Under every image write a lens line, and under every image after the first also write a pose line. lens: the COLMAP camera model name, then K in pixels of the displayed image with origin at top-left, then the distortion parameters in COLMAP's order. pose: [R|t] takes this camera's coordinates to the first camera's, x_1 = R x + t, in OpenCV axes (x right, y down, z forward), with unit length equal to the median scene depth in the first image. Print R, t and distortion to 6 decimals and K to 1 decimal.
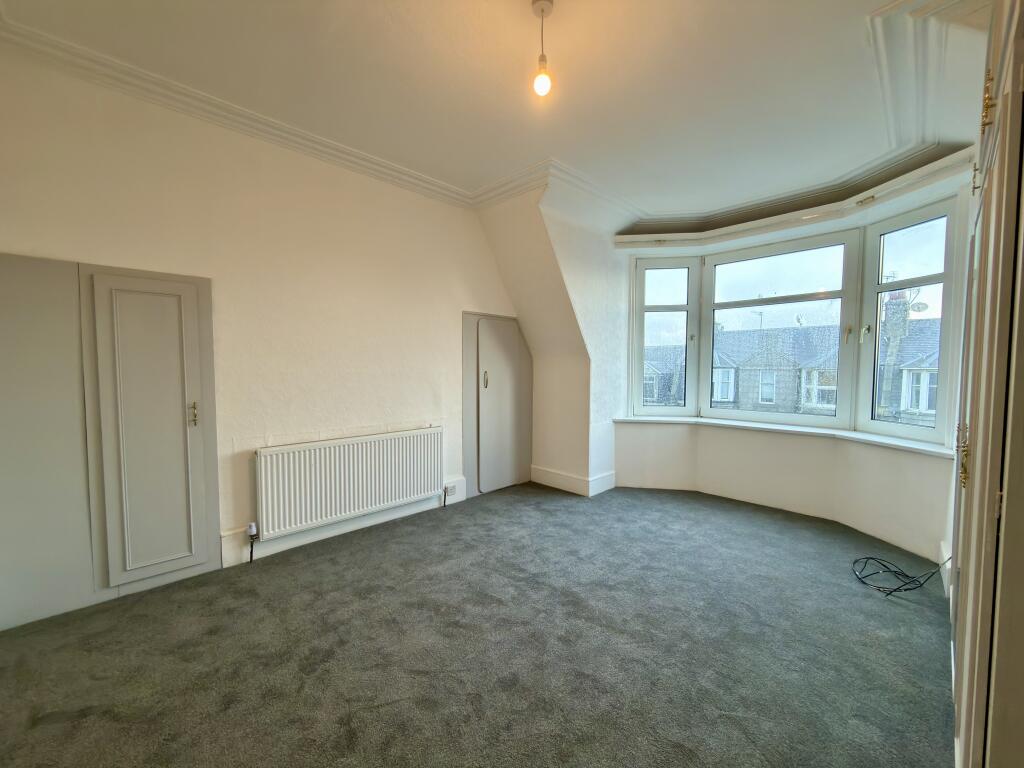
lens RADIAL K [[408.5, 0, 514.1], [0, 408.5, 386.3], [0, 0, 1]] dist [0.000573, -0.000140]
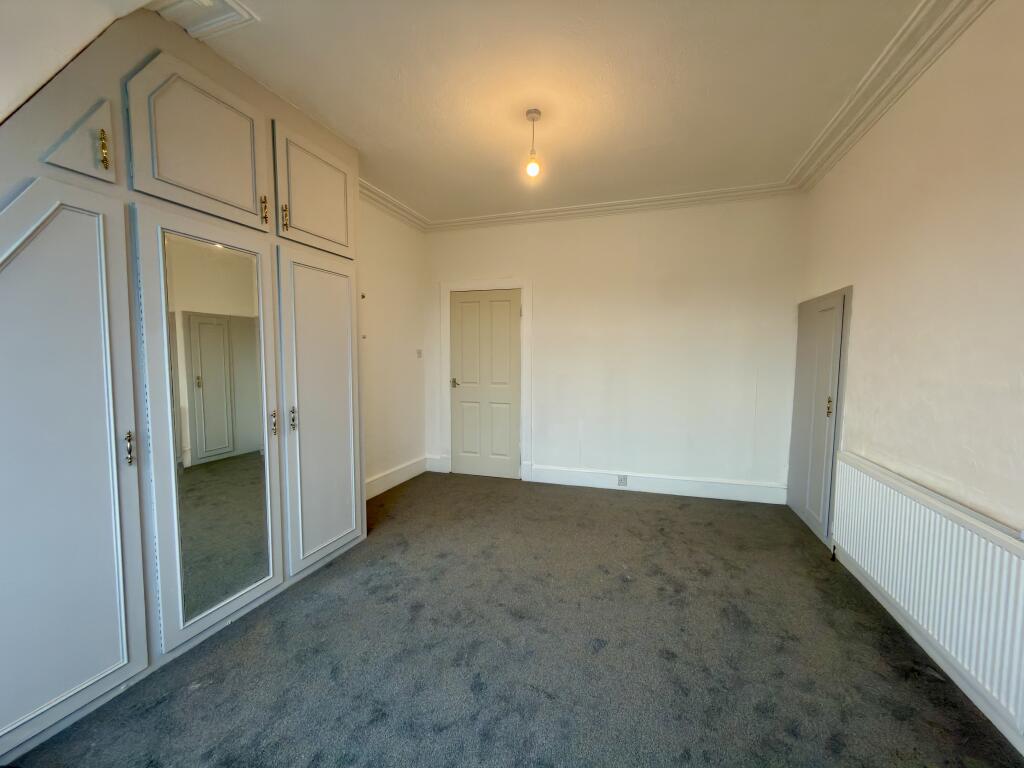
lens RADIAL K [[408.5, 0, 514.1], [0, 408.5, 386.3], [0, 0, 1]] dist [0.000573, -0.000140]
pose [[-0.884180, 0.025331, -0.466459, 0.392331], [-0.032063, 0.992883, 0.114696, -0.068218], [0.466045, 0.116368, -0.877075, 1.112535]]
